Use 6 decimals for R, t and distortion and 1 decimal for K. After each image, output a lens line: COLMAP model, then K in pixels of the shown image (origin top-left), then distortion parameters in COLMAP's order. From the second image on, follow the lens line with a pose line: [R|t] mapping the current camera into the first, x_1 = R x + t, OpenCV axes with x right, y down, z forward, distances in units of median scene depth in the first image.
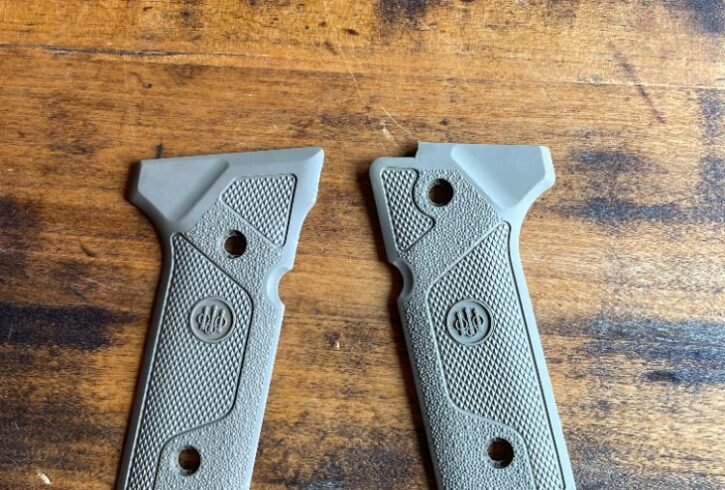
lens RADIAL K [[574.9, 0, 362.7], [0, 574.9, 244.7], [0, 0, 1]] dist [0.037157, -0.022245]
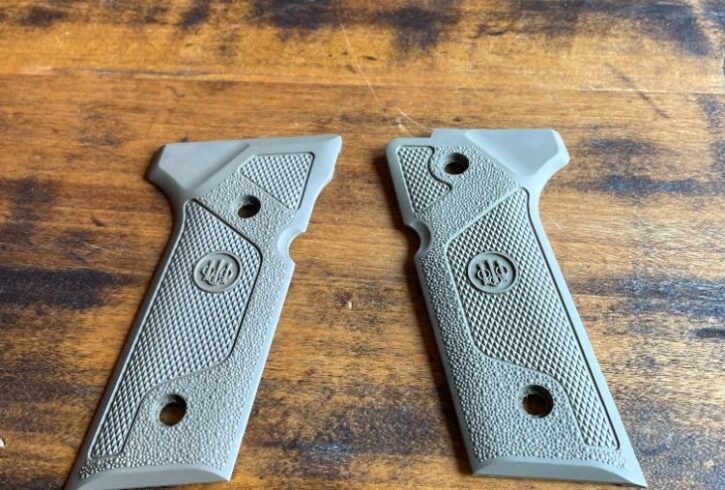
lens RADIAL K [[574.9, 0, 363.4], [0, 574.9, 244.4], [0, 0, 1]] dist [0.037157, -0.022245]
pose [[0.999662, 0.020966, -0.015364, -0.009362], [-0.025094, 0.932547, -0.360175, 0.409058], [0.006776, 0.360439, 0.932758, 0.106897]]
